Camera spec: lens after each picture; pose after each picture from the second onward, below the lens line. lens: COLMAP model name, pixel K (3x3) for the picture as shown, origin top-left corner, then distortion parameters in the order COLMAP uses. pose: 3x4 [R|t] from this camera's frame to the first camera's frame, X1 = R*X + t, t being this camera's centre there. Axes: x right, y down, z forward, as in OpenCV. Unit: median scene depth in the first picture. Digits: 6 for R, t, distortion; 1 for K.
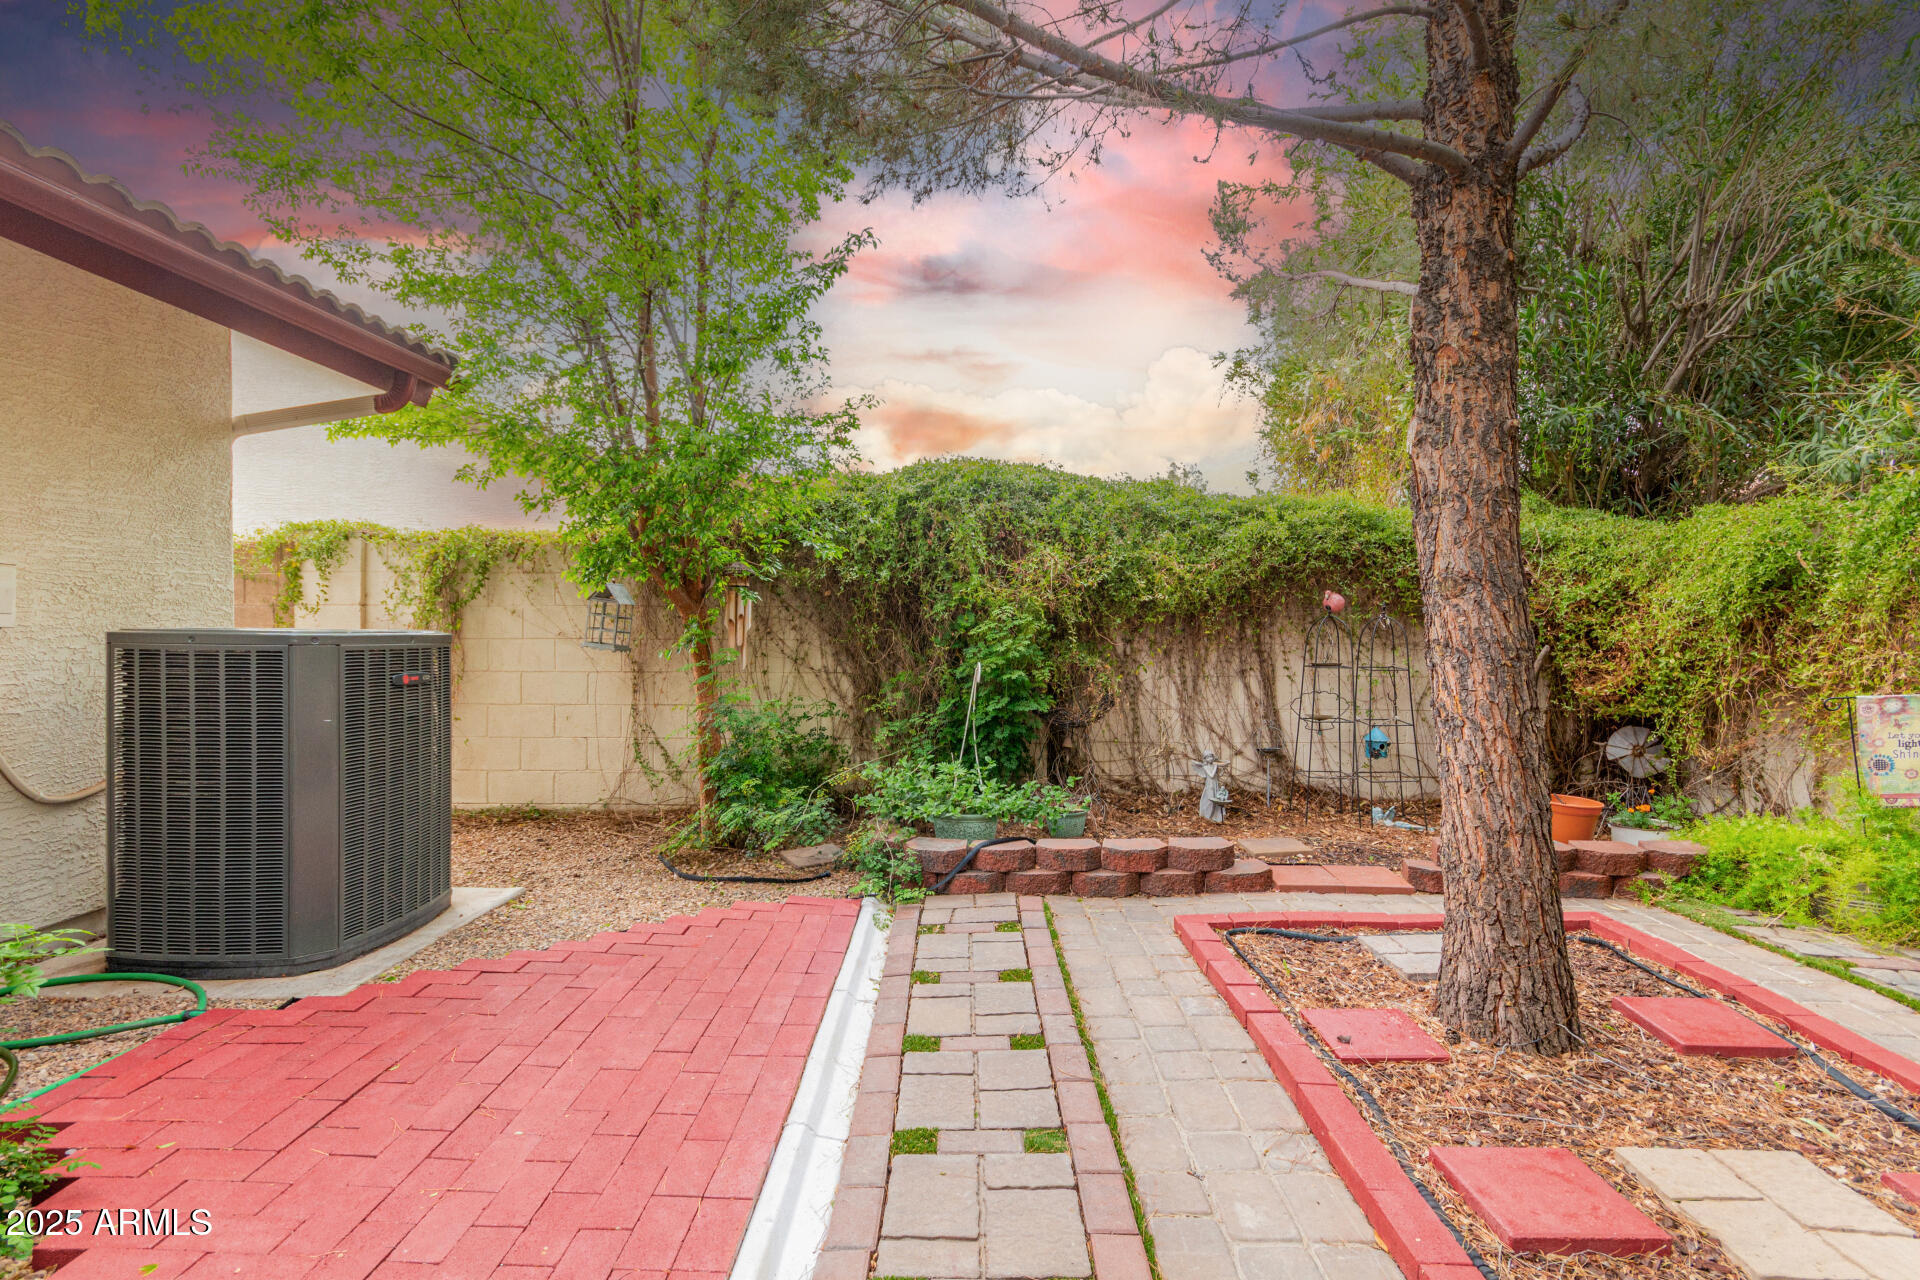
lens RADIAL K [[923.7, 0, 960.4], [0, 923.7, 636.1], [0, 0, 1]] dist [0.002508, 0.000232]
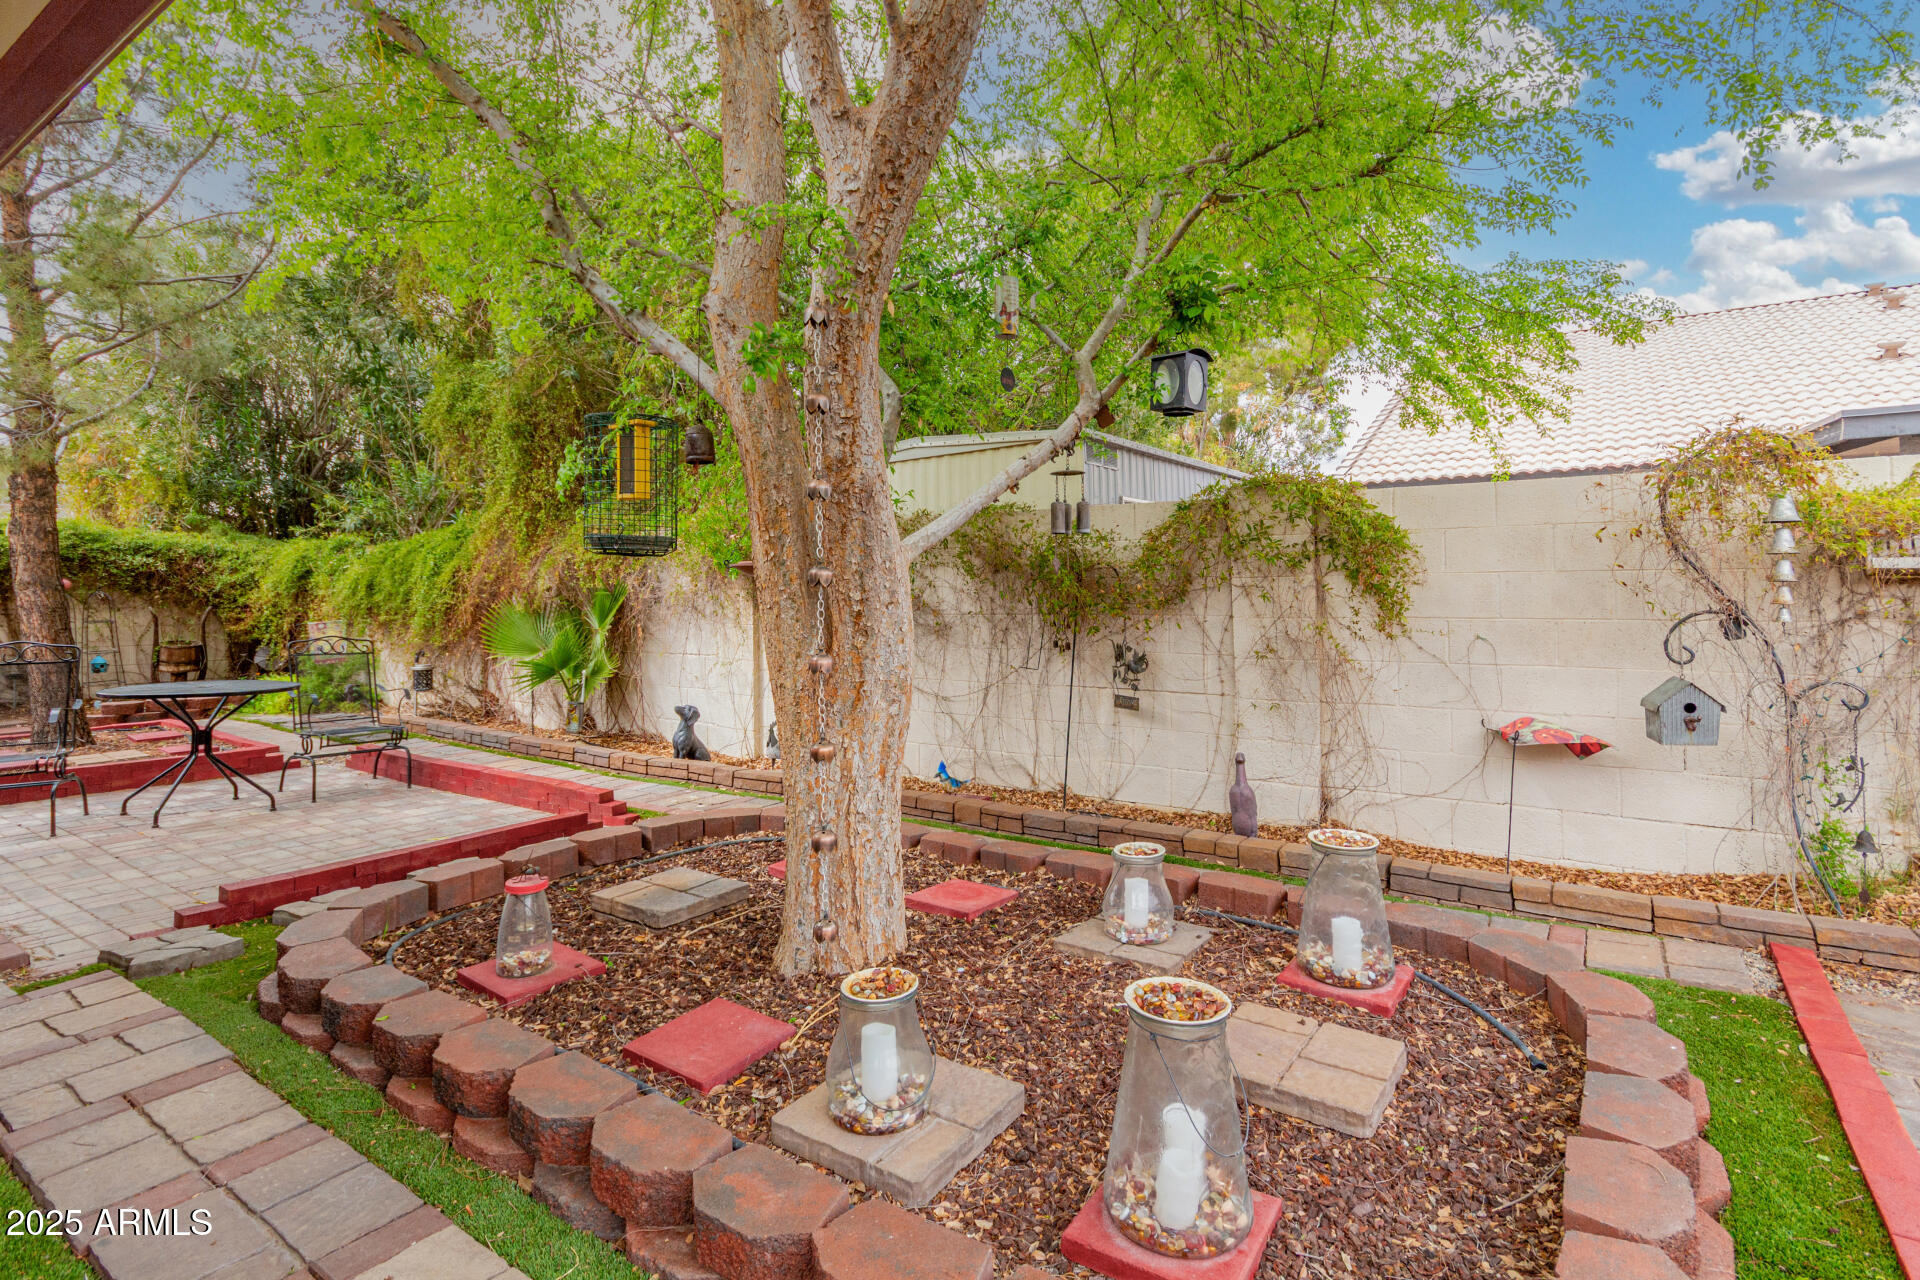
lens RADIAL K [[923.7, 0, 985.8], [0, 923.7, 588.3], [0, 0, 1]] dist [0.002508, 0.000232]
pose [[0.548493, -0.003857, 0.836146, -0.101757], [0.011852, 0.999925, -0.003162, -0.001773], [-0.836071, 0.011645, 0.548498, -1.440838]]
